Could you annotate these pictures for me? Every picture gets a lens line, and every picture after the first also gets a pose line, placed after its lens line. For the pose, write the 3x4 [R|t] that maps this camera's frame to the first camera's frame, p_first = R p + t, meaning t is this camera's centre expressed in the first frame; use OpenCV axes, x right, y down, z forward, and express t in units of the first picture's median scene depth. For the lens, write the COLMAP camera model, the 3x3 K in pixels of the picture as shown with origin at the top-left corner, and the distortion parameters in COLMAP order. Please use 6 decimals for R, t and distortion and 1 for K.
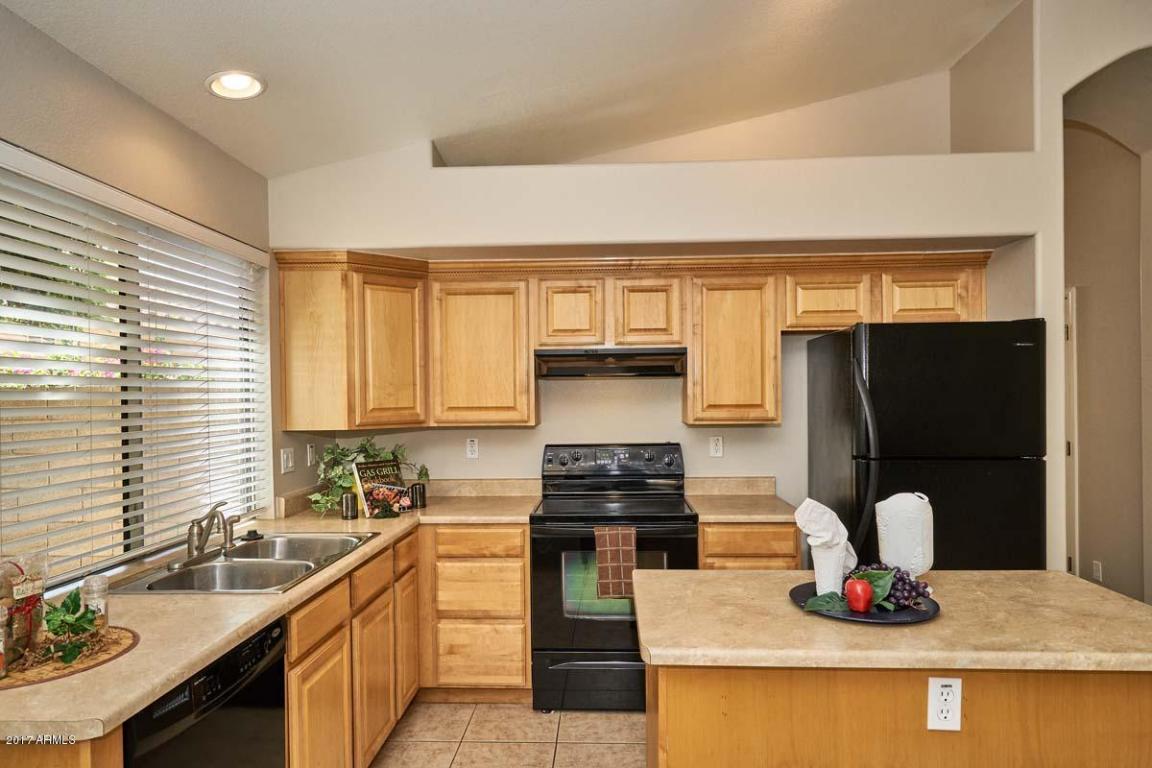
lens RADIAL K [[678.4, 0, 574.2], [0, 678.4, 400.2], [0, 0, 1]] dist [-0.003584, 0.002000]
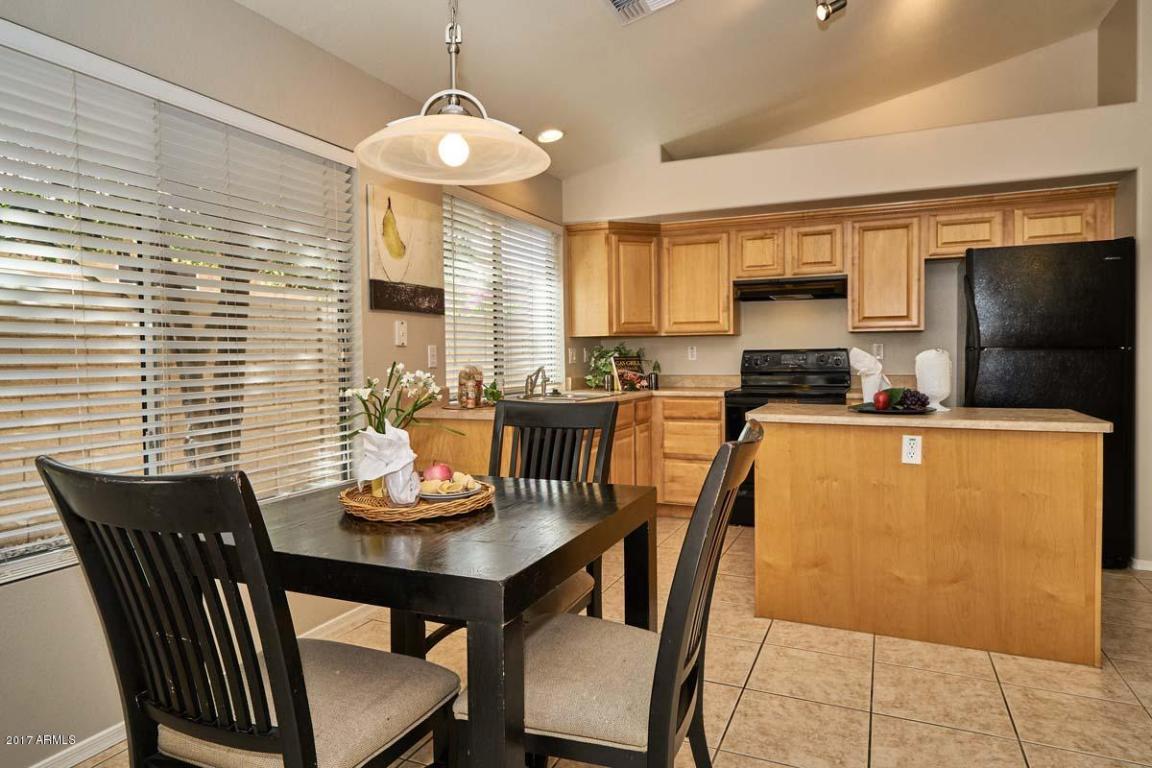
lens RADIAL K [[678.4, 0, 580.6], [0, 678.4, 369.1], [0, 0, 1]] dist [-0.003584, 0.002000]
pose [[0.933166, 0.008702, -0.359340, 0.163583], [-0.001254, 0.999780, 0.020955, 0.085277], [0.359444, -0.019104, 0.932971, -0.469639]]
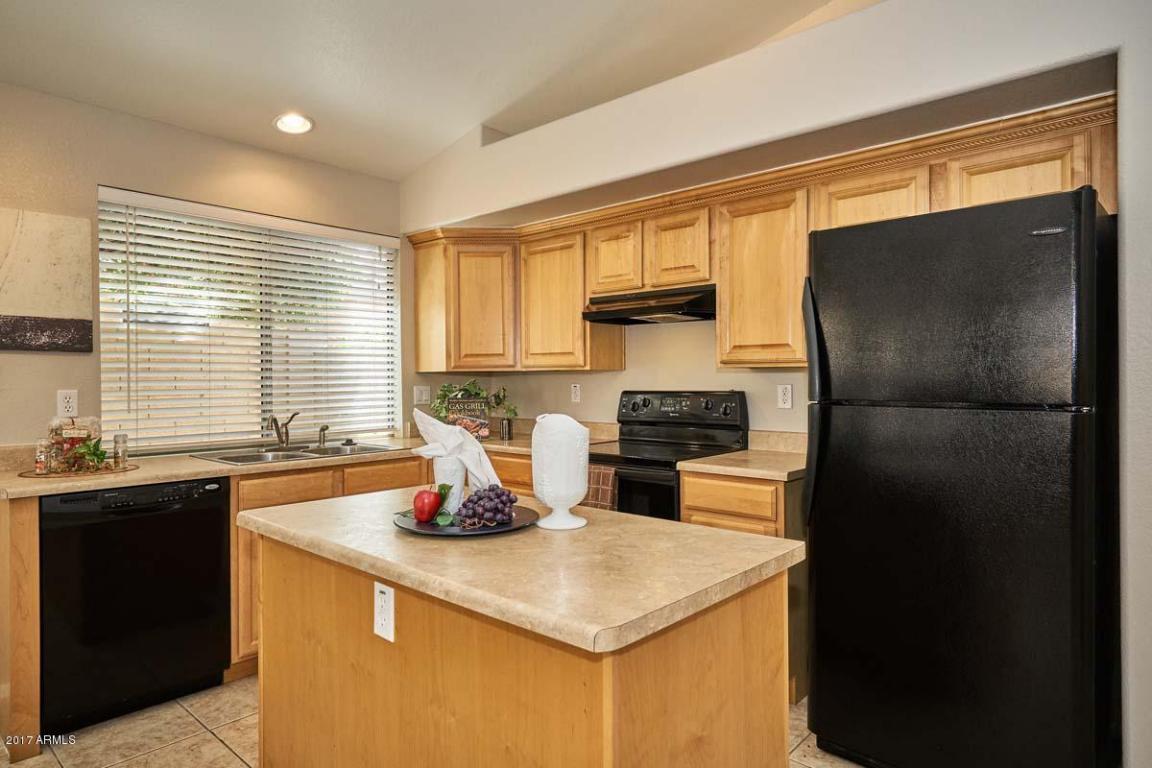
lens RADIAL K [[678.4, 0, 583.5], [0, 678.4, 369.5], [0, 0, 1]] dist [-0.003584, 0.002000]
pose [[0.780493, -0.001195, -0.625163, 0.619284], [-0.004863, 0.999956, -0.007983, 0.047524], [0.625145, 0.009271, 0.780453, 0.185230]]
